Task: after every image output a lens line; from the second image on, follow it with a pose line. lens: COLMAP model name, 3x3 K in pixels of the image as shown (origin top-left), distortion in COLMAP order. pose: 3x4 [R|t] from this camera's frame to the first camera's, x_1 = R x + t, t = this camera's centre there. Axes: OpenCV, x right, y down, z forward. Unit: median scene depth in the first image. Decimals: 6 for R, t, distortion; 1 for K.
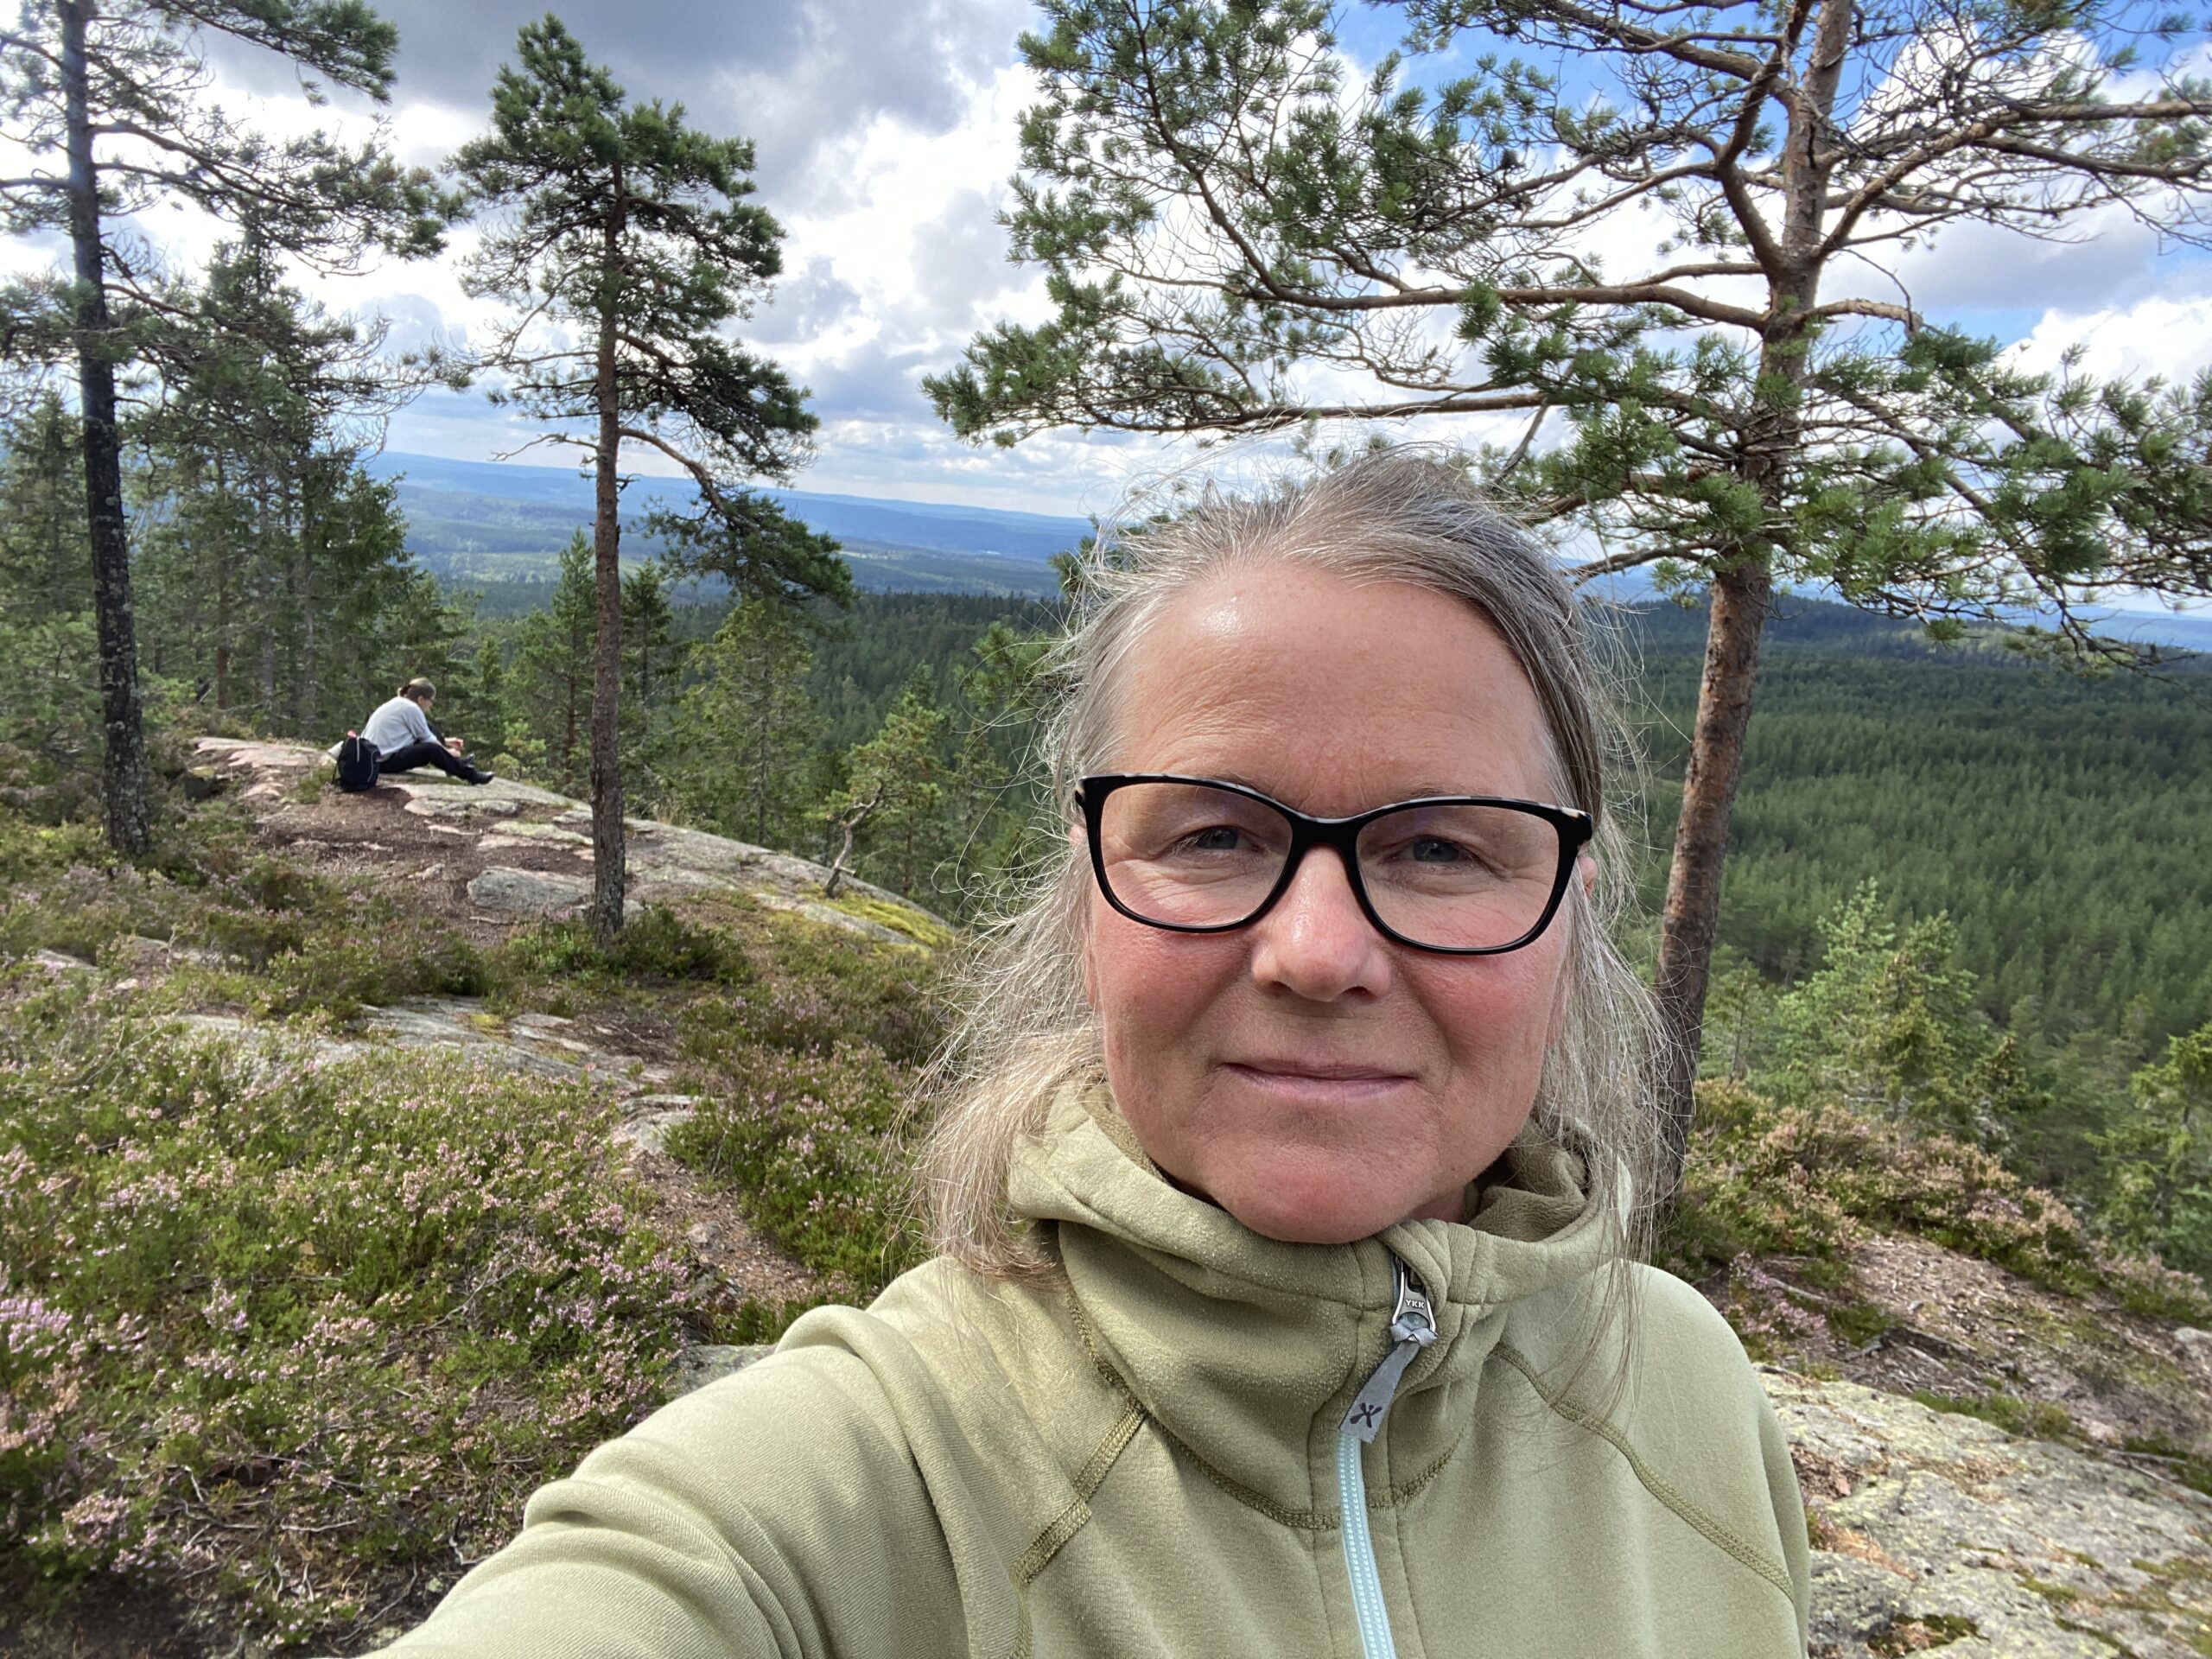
lens RADIAL K [[1502.1, 0, 1101.6], [0, 1502.1, 829.9], [0, 0, 1]] dist [0.035171, 0.000540]
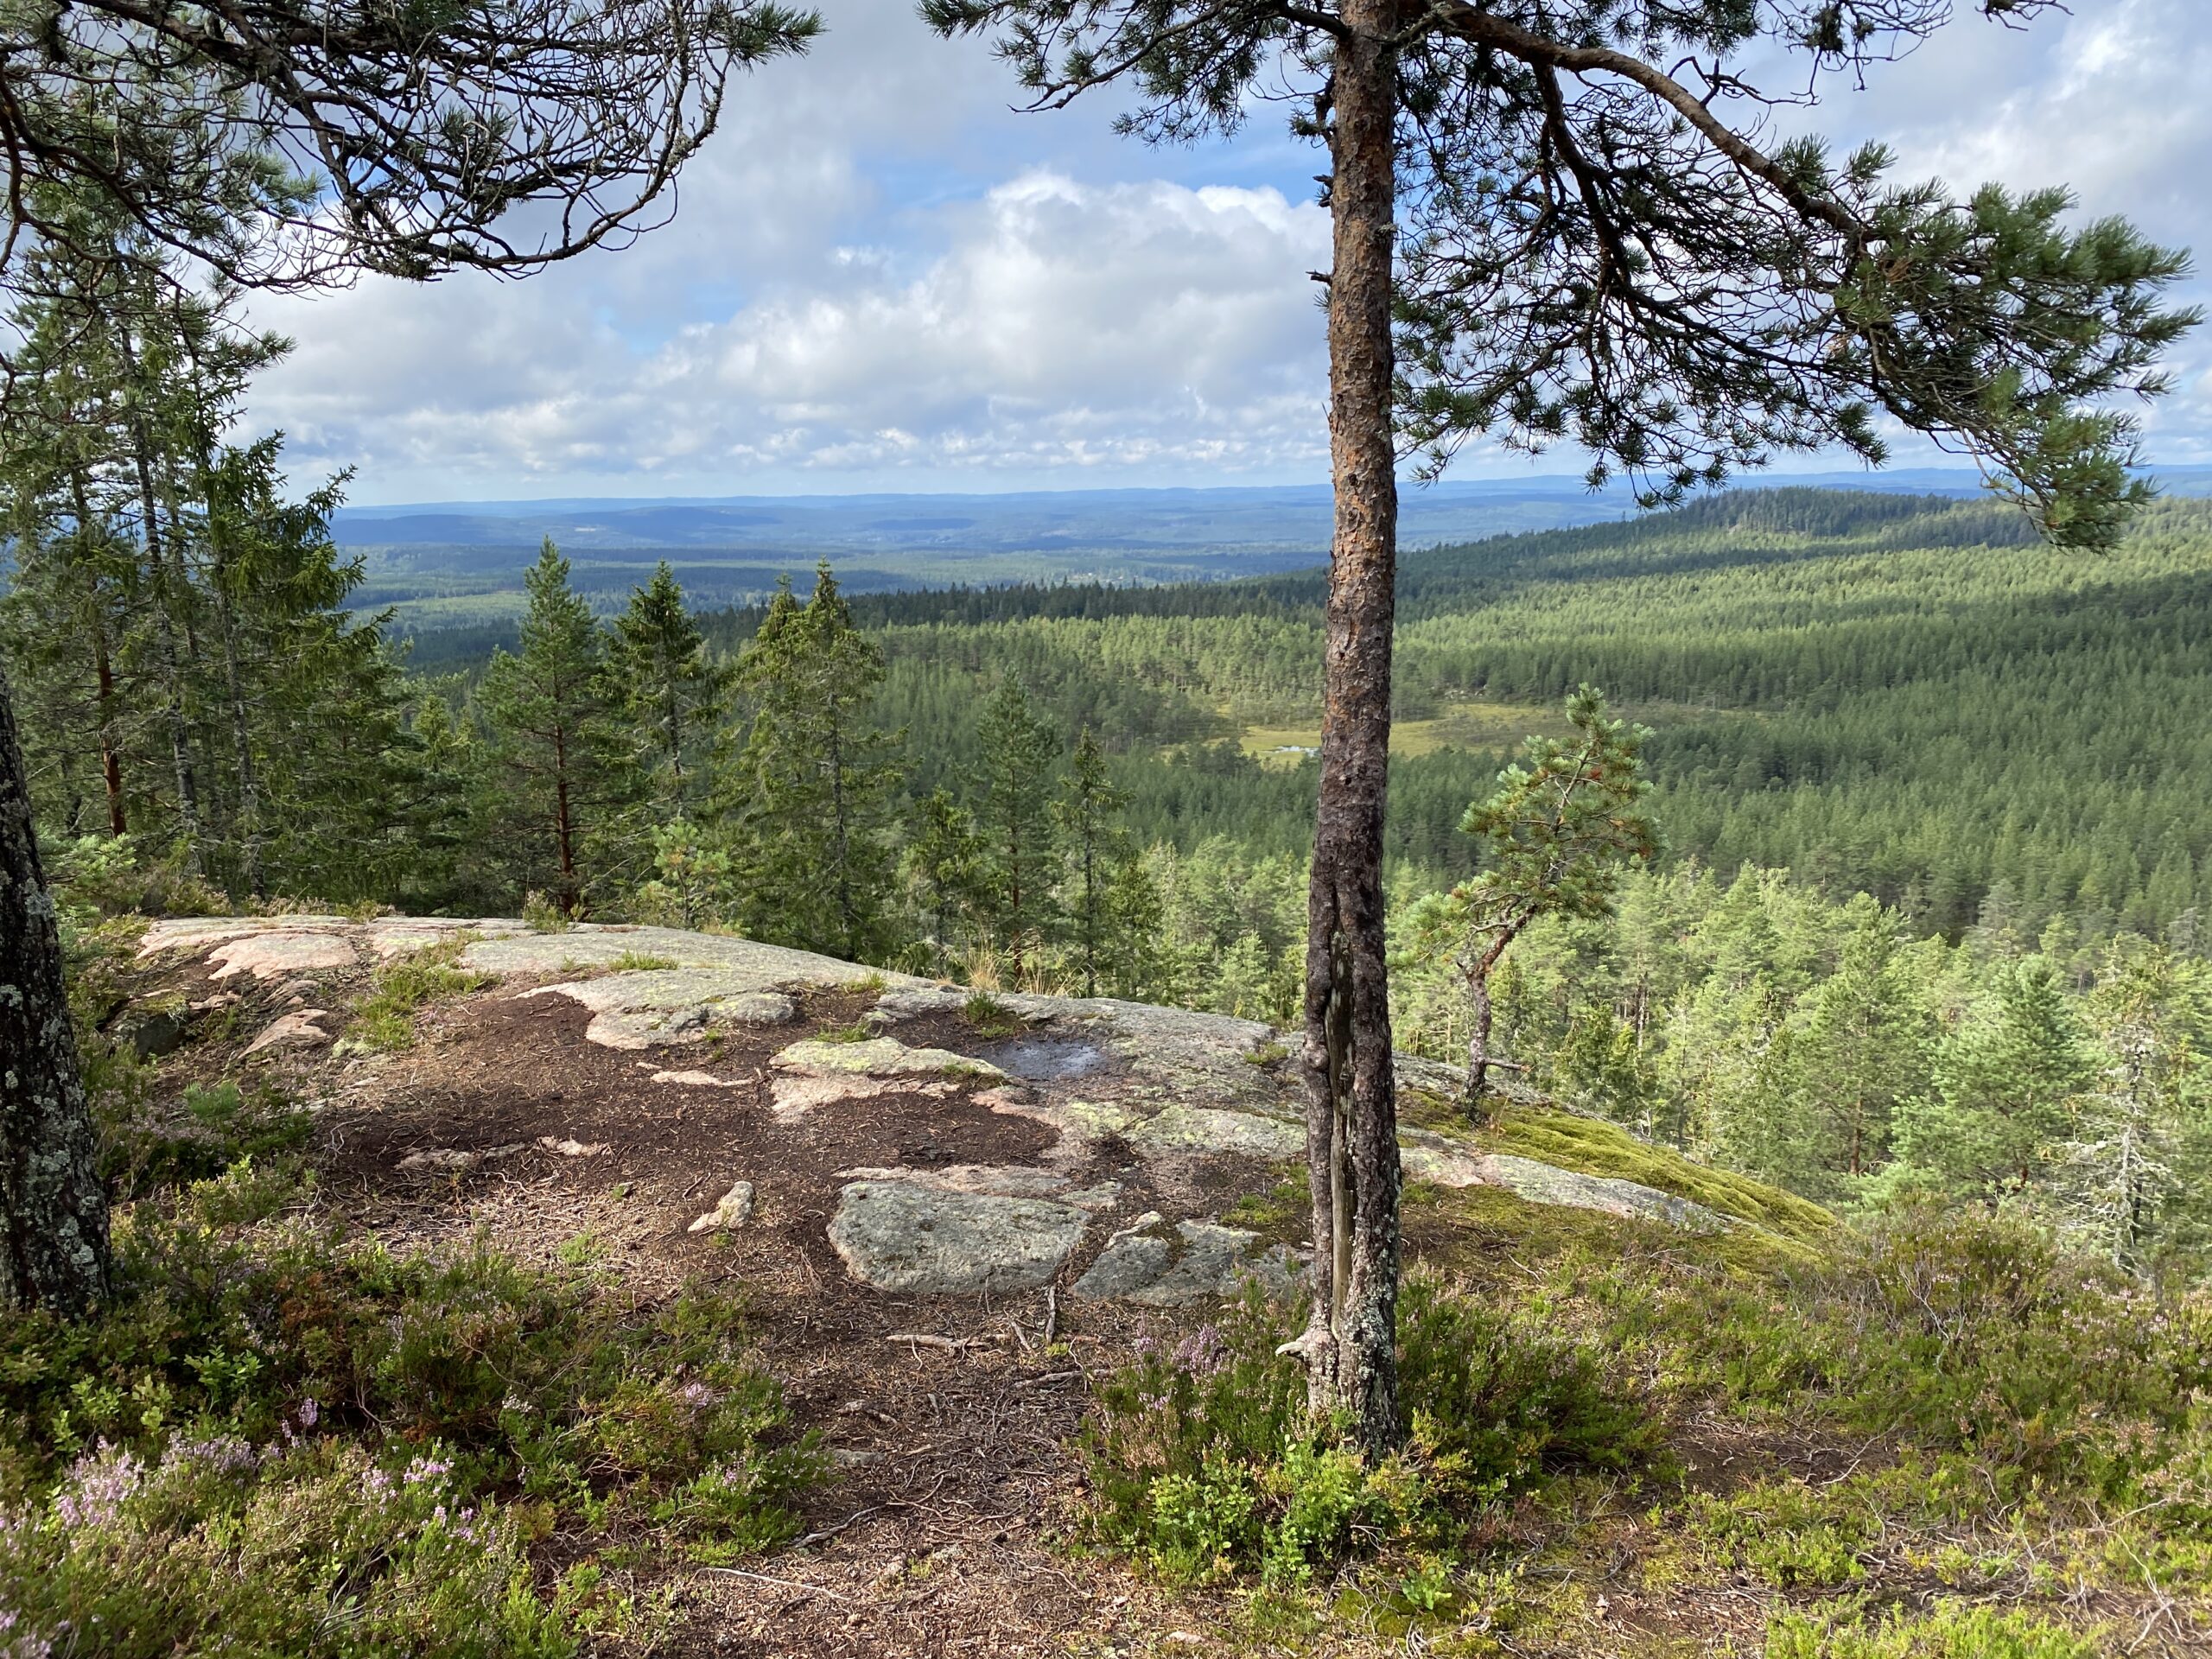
lens RADIAL K [[1684.2, 0, 1086.8], [0, 1684.2, 825.5], [0, 0, 1]] dist [0.017563, 0.001735]
pose [[0.993556, -0.113103, 0.007390, -0.281856], [0.113147, 0.993561, -0.005889, -0.058309], [-0.006676, 0.006687, 0.999955, 0.430693]]
